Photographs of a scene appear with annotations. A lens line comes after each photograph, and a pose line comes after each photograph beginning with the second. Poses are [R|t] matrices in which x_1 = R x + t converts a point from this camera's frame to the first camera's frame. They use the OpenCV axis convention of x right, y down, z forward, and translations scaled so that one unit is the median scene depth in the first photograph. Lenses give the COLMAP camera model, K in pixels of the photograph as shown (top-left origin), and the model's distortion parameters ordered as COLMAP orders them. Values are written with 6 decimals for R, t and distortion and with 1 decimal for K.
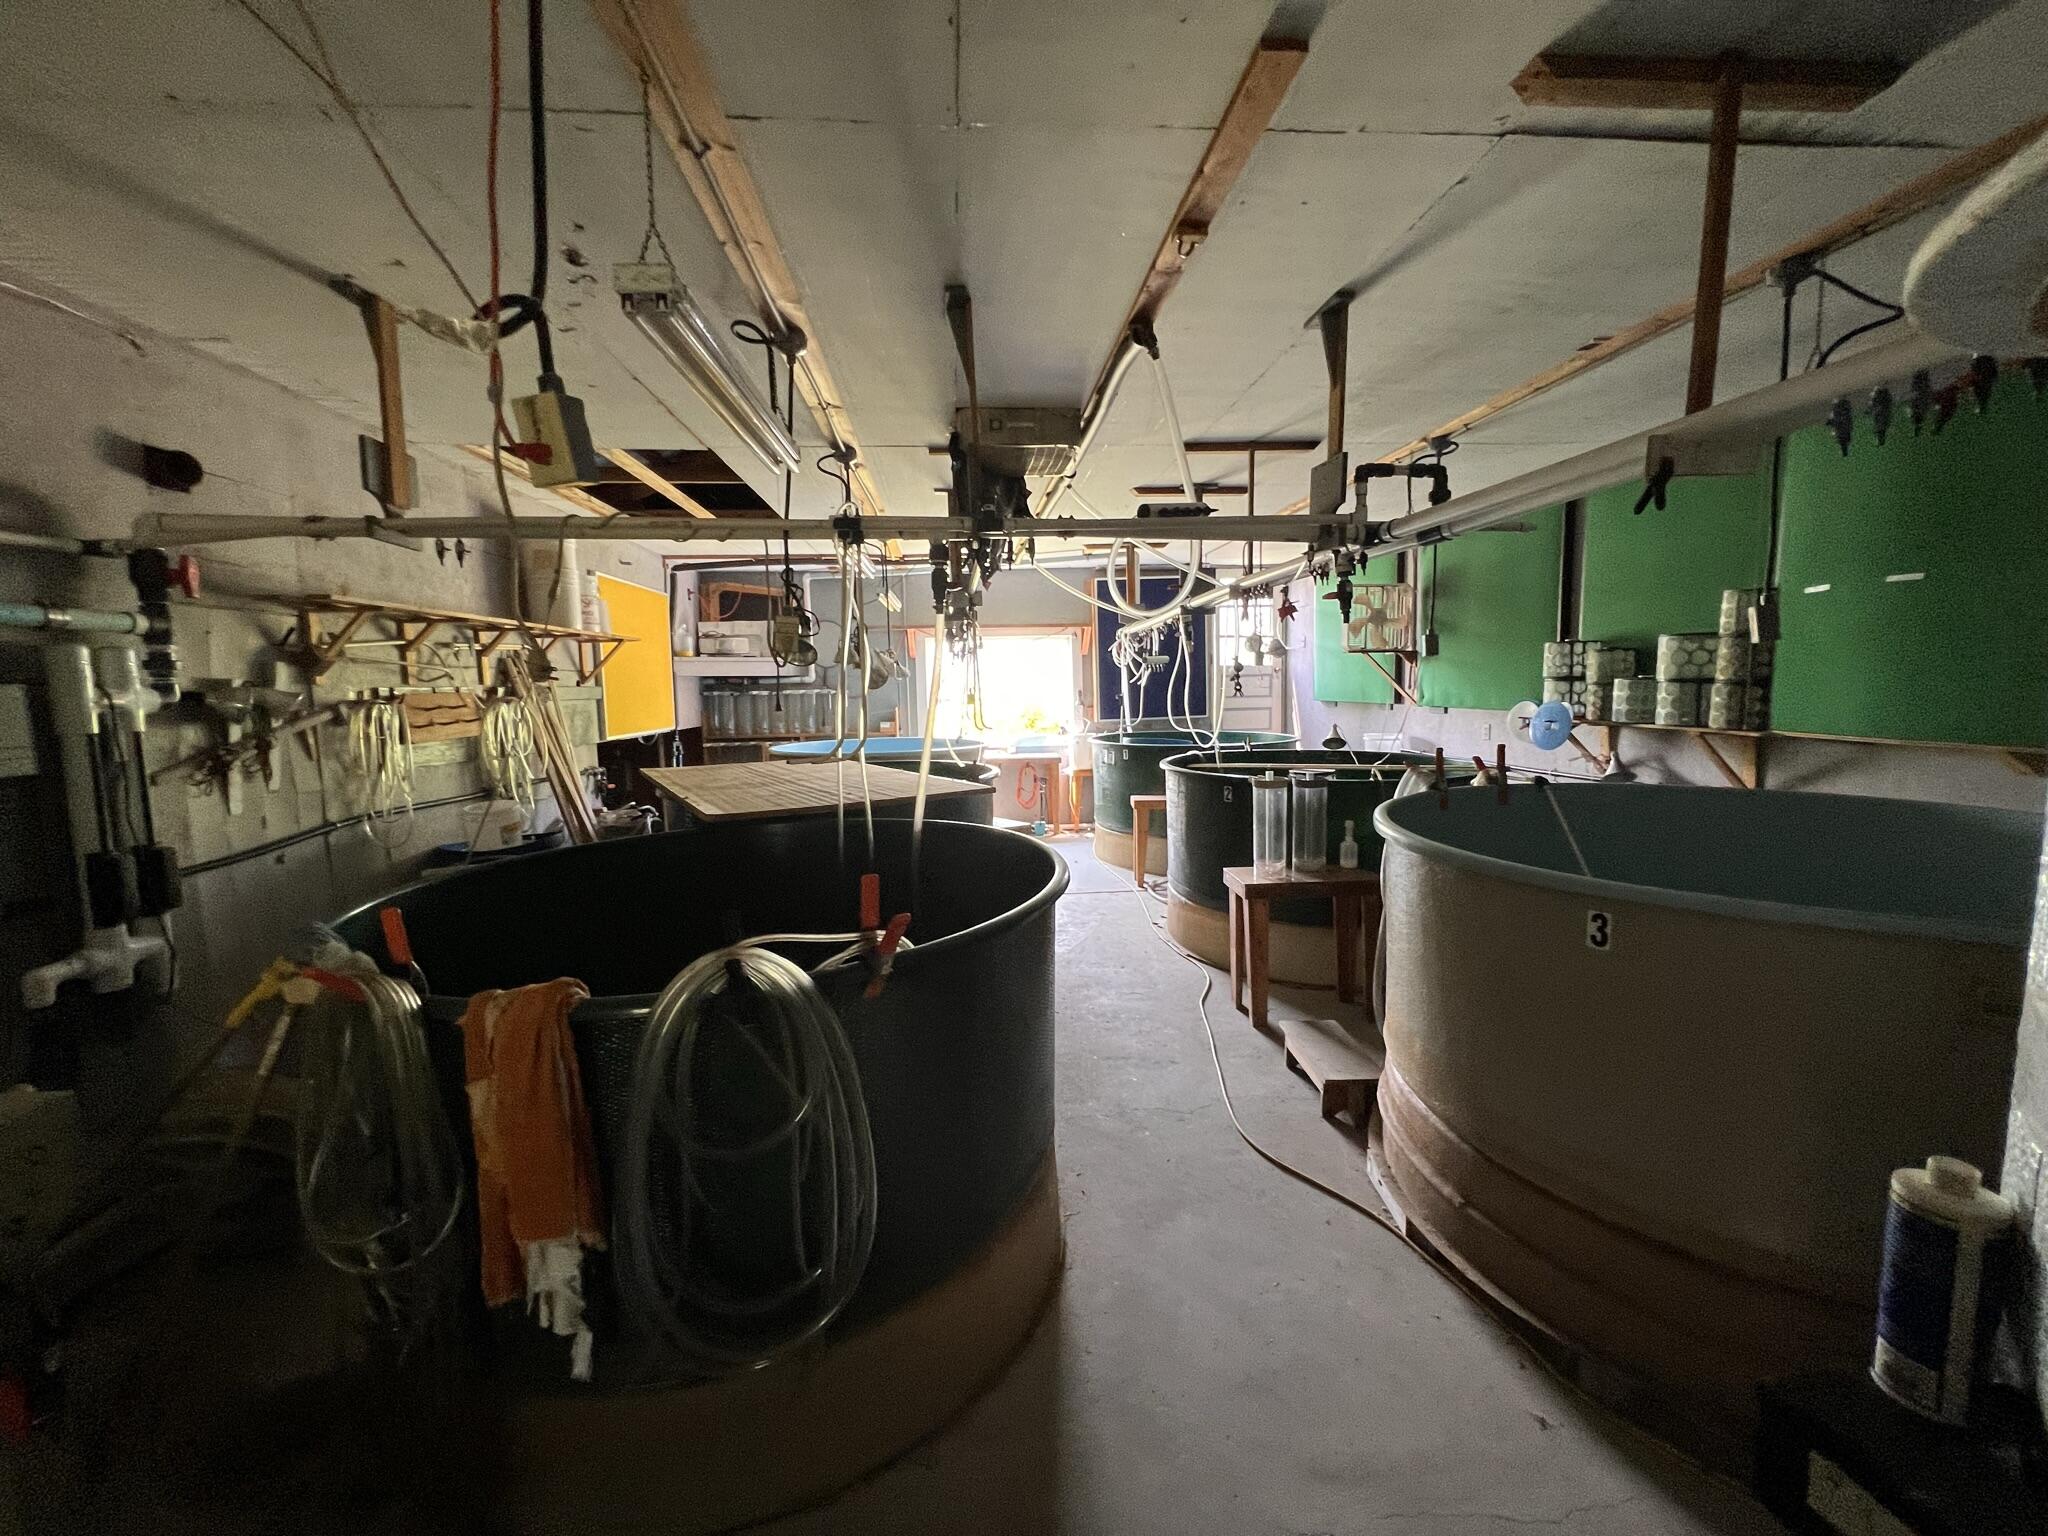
lens RADIAL K [[822.9, 0, 1025.9], [0, 822.9, 766.8], [0, 0, 1]] dist [0.001772, -0.000040]
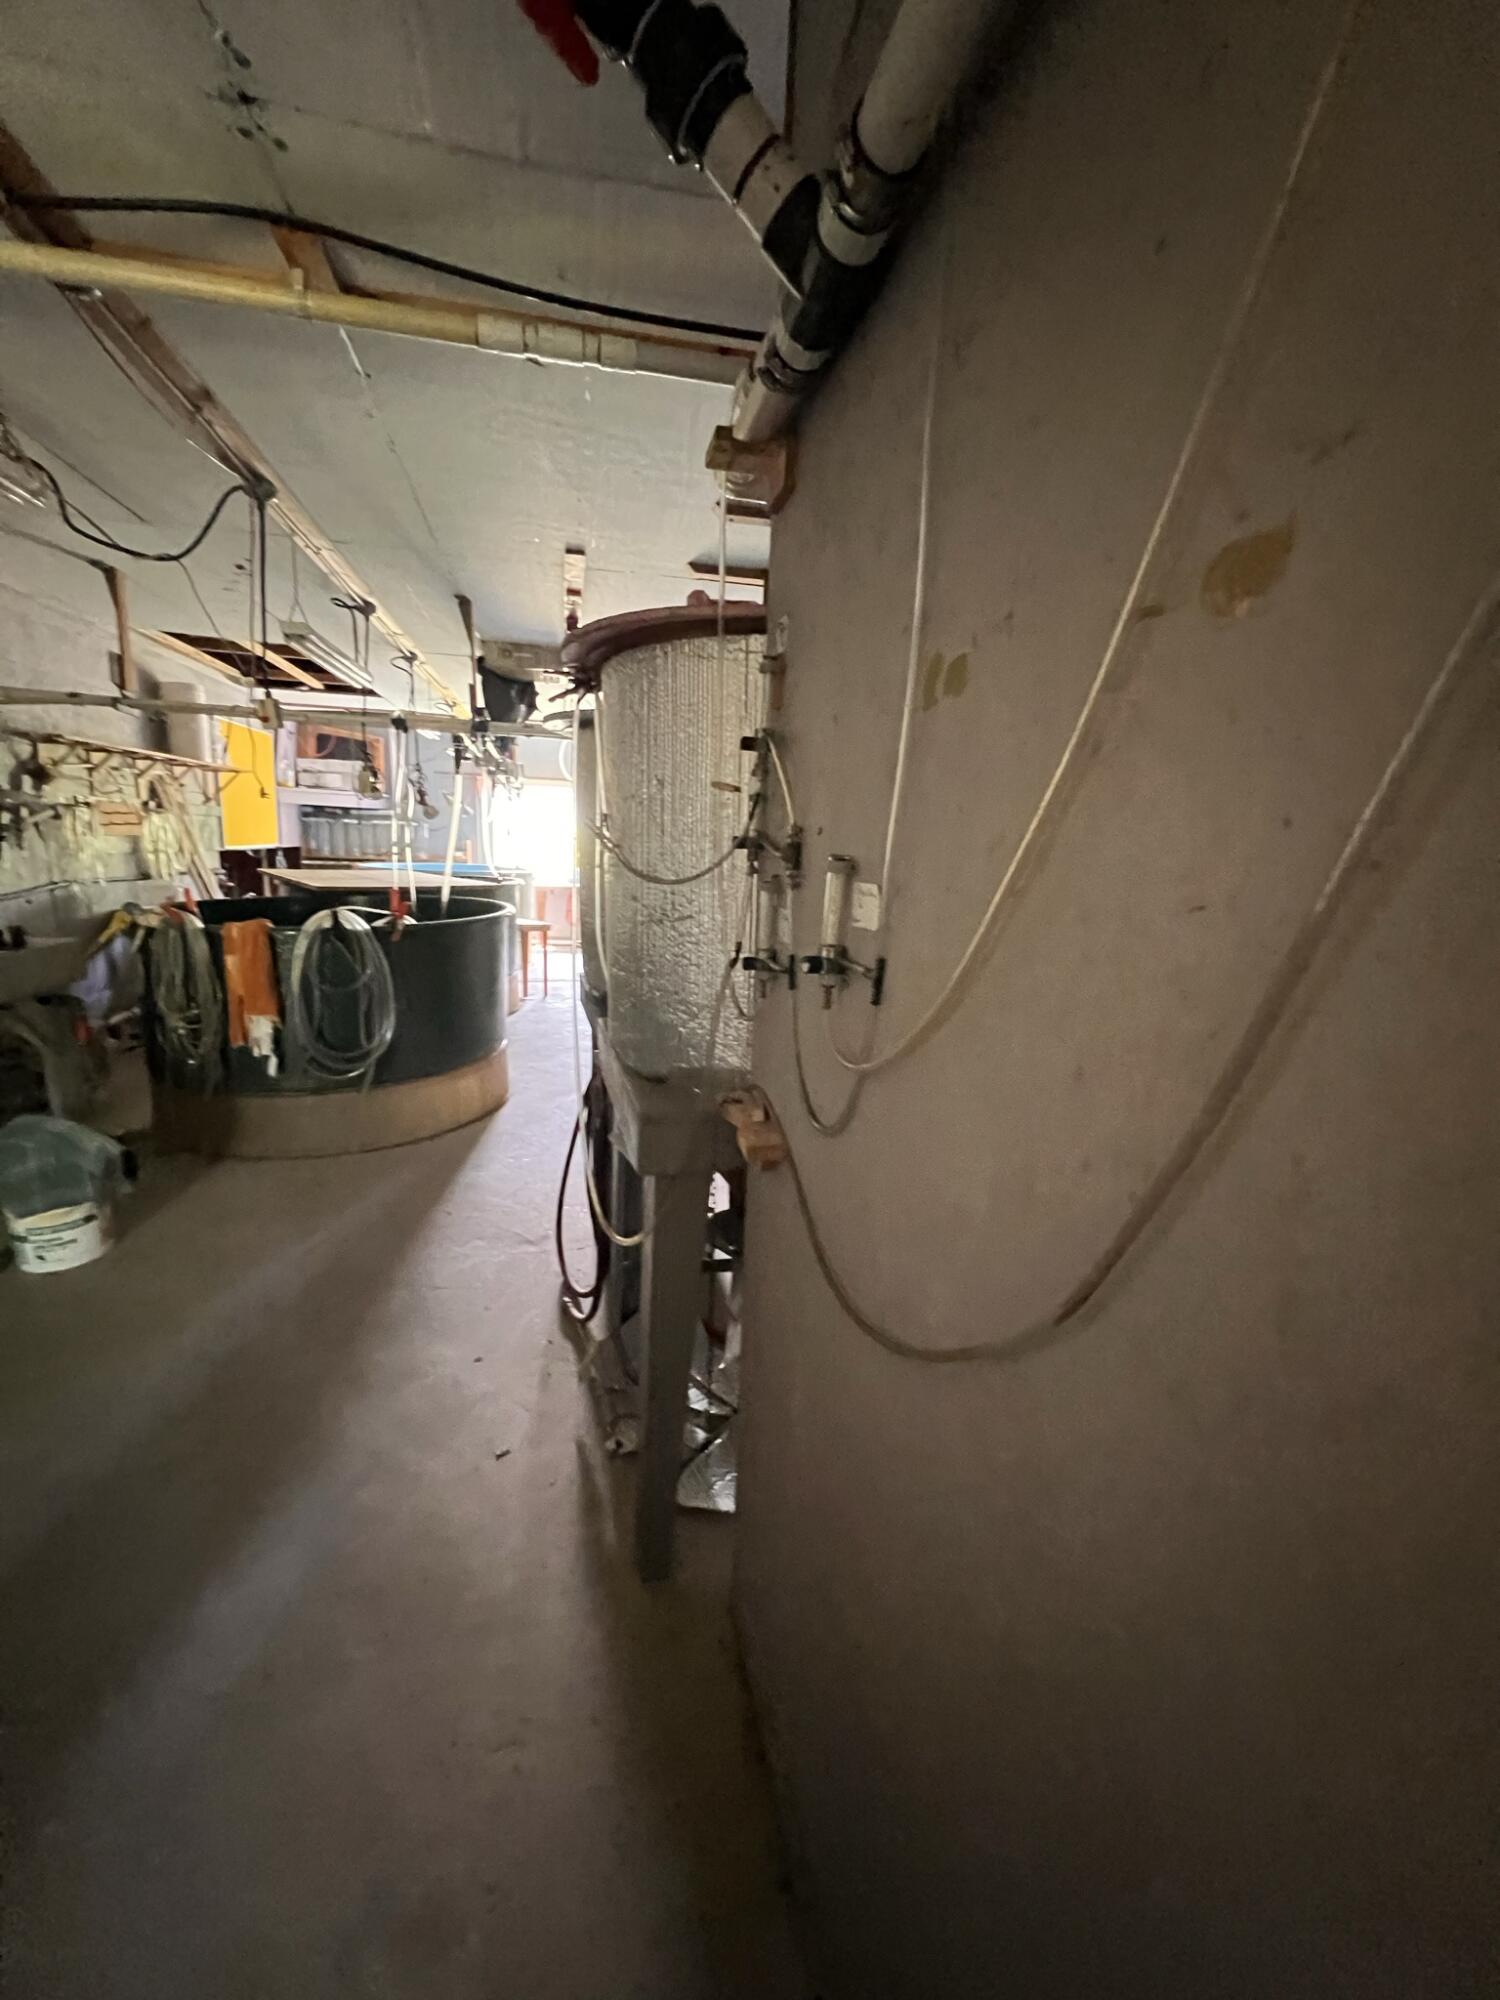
lens RADIAL K [[803.6, 0, 745.5], [0, 803.6, 993.7], [0, 0, 1]] dist [0.001772, -0.000040]
pose [[0.989275, 0.032526, 0.142395, 0.217492], [-0.045181, 0.995221, 0.086566, 0.080535], [-0.138898, -0.092071, 0.986017, -0.648156]]
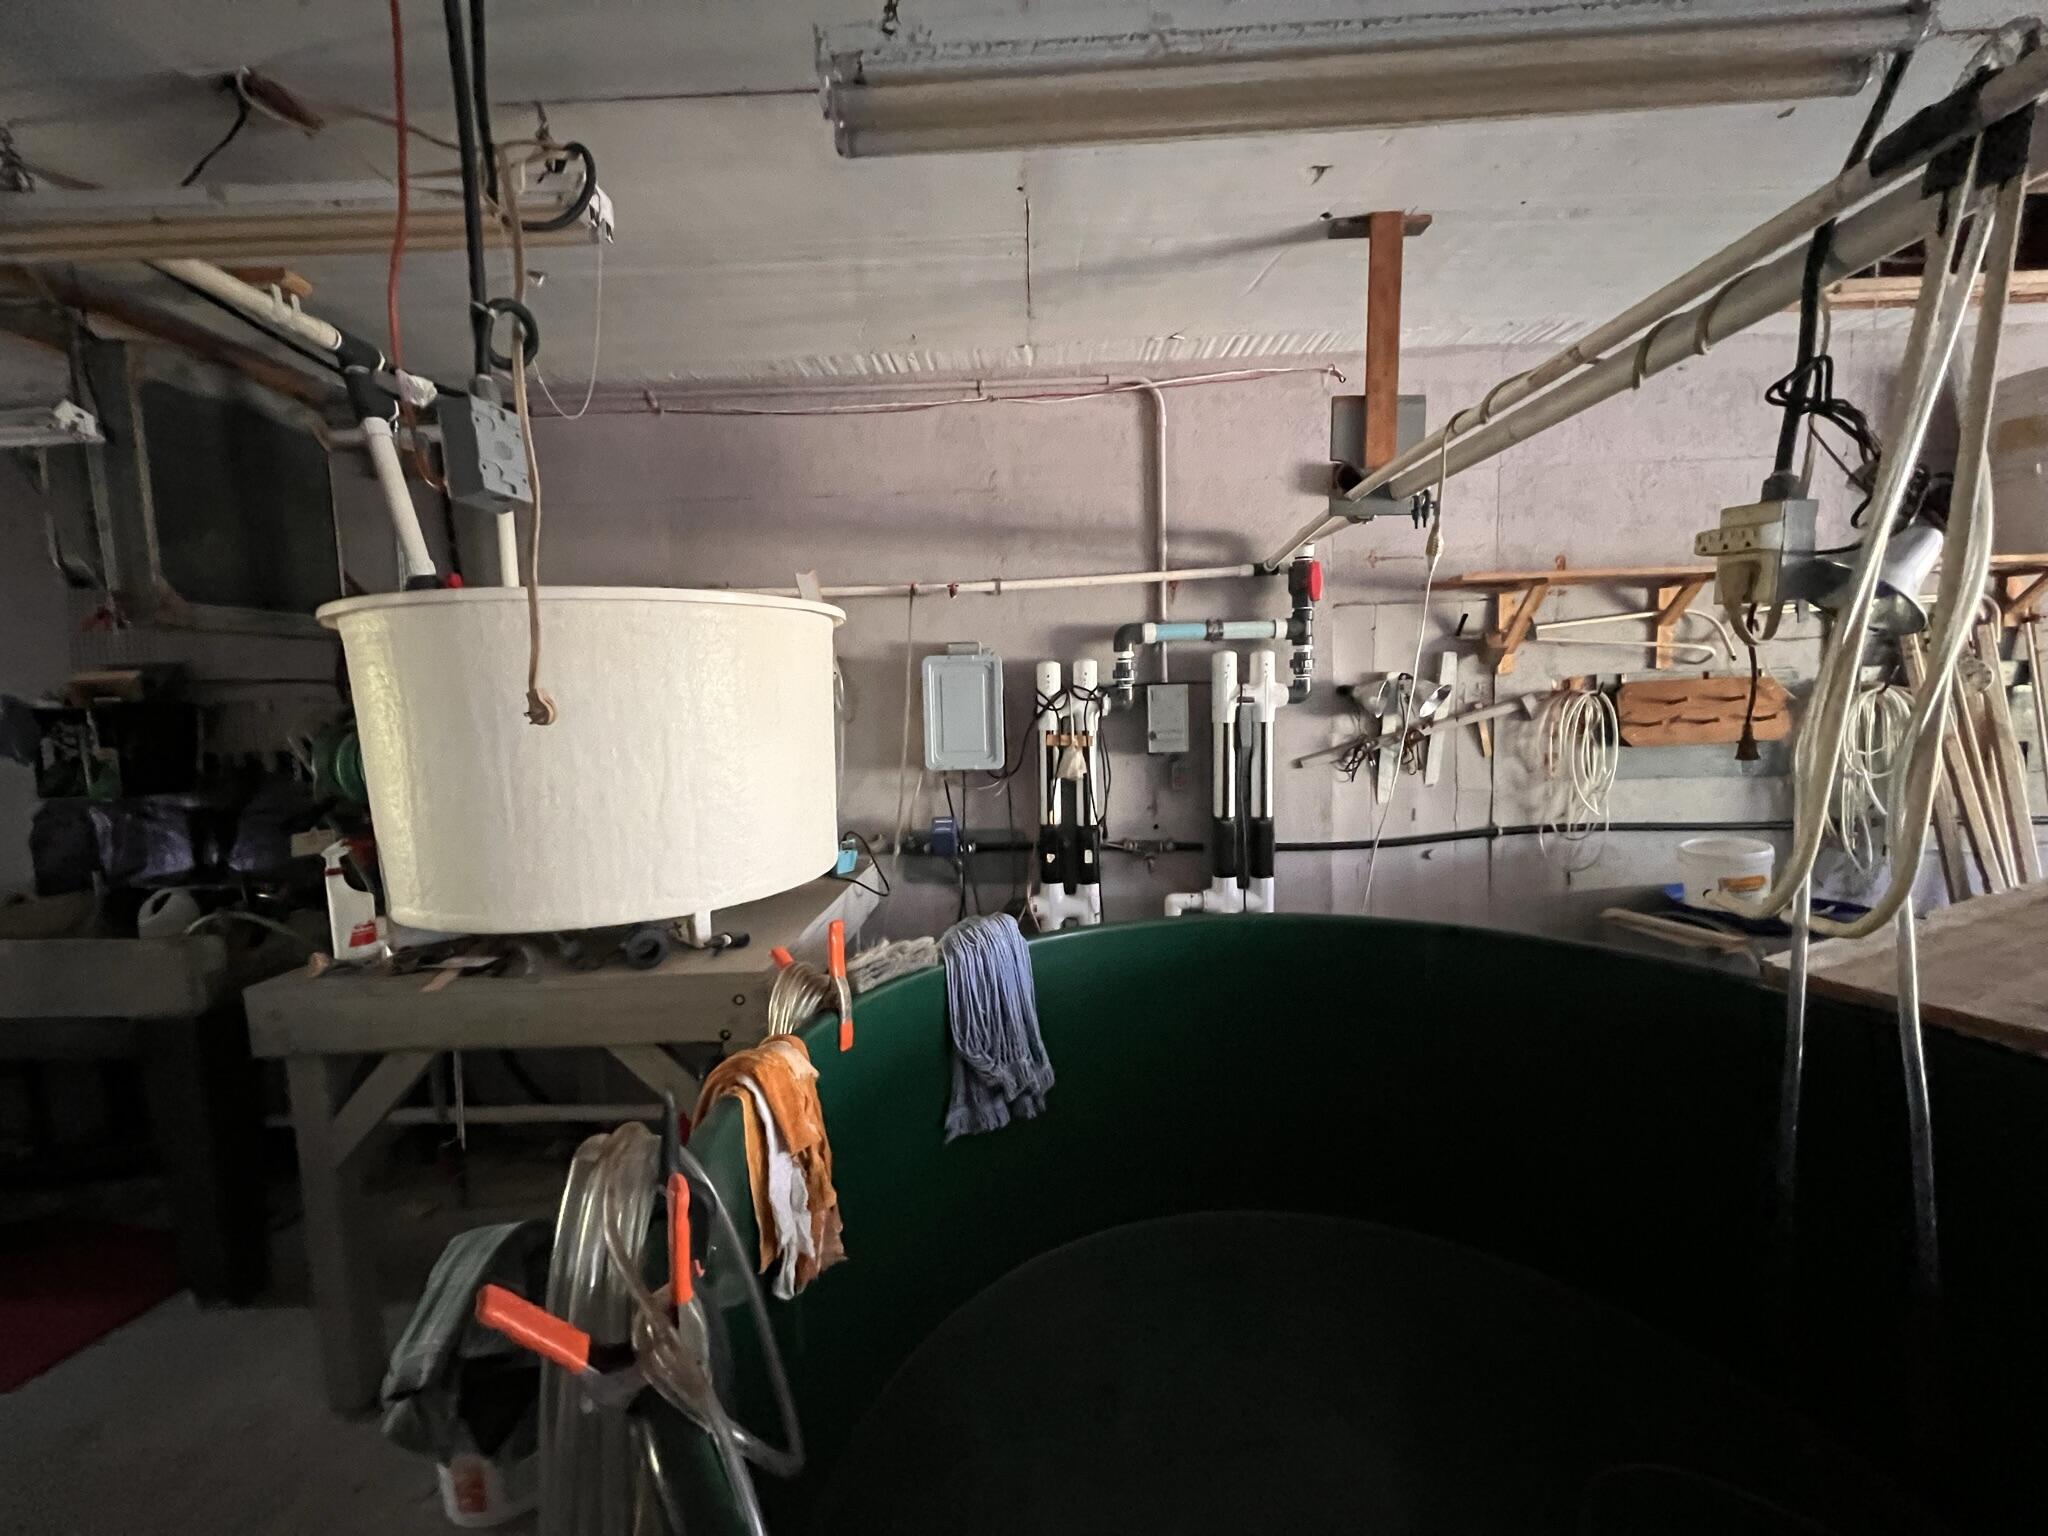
lens RADIAL K [[822.9, 0, 1015.2], [0, 822.9, 762.1], [0, 0, 1]] dist [0.001772, -0.000040]
pose [[-0.114218, 0.101310, -0.988277, 0.090419], [-0.068800, 0.991592, 0.109601, -0.061452], [0.991070, 0.080512, -0.106288, 0.534483]]
